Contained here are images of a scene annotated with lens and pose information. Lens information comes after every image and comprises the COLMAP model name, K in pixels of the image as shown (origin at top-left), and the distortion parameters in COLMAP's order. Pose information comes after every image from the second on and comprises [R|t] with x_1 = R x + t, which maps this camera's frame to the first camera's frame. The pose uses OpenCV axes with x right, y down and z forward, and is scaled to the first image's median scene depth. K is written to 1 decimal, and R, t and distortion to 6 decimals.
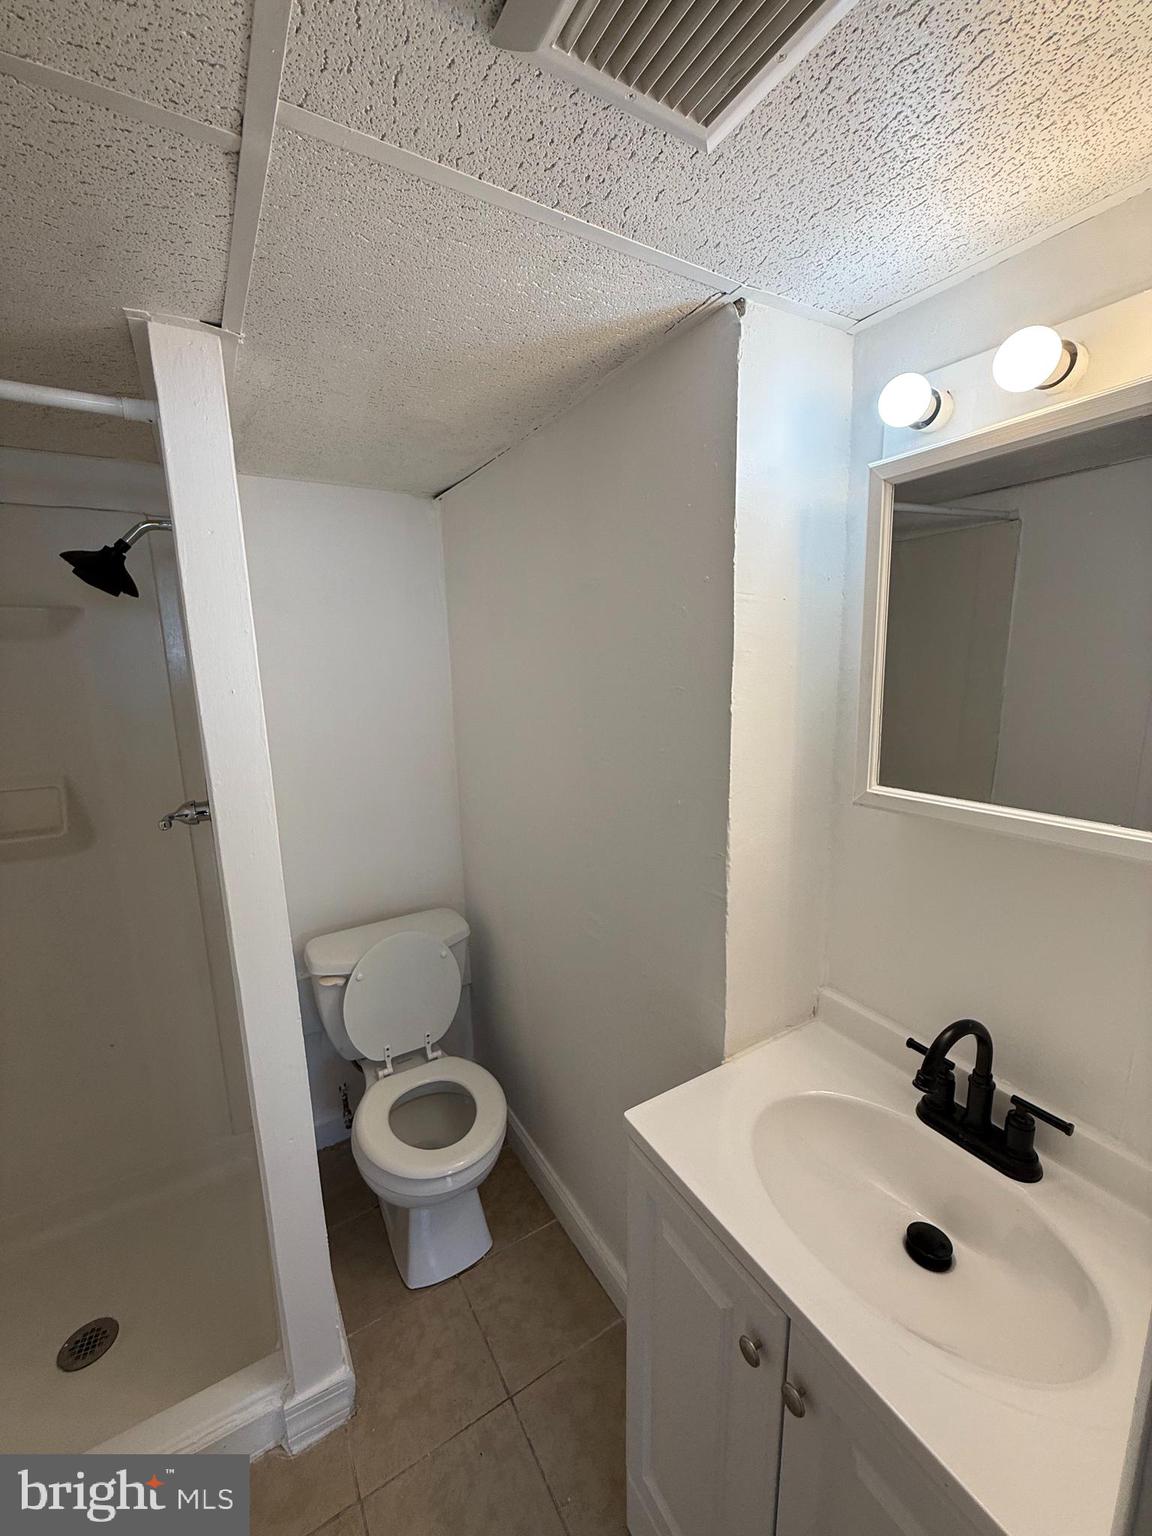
lens RADIAL K [[613.7, 0, 576.2], [0, 613.7, 770.3], [0, 0, 1]] dist [-0.002719, 0.000636]
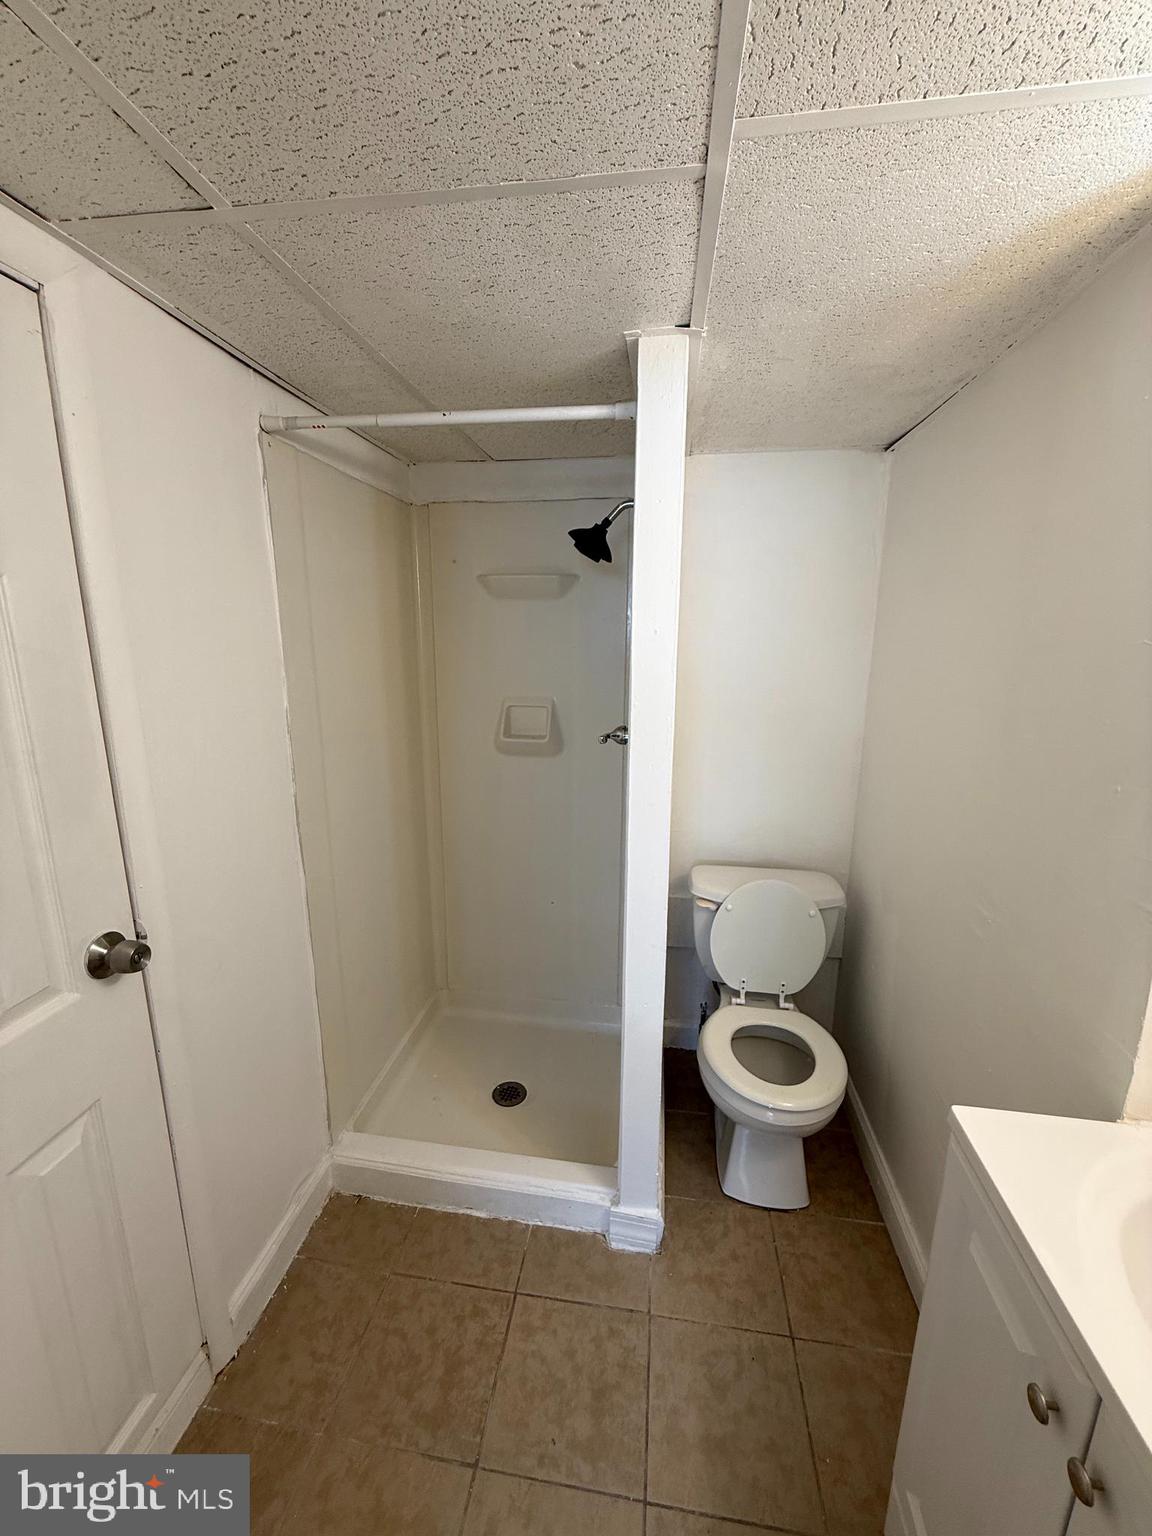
lens RADIAL K [[613.7, 0, 576.3], [0, 613.7, 767.9], [0, 0, 1]] dist [-0.002719, 0.000636]
pose [[0.772999, 0.159006, -0.614157, 0.094615], [-0.138250, 0.987035, 0.081538, 0.051126], [0.619160, 0.021879, 0.784960, -0.051858]]
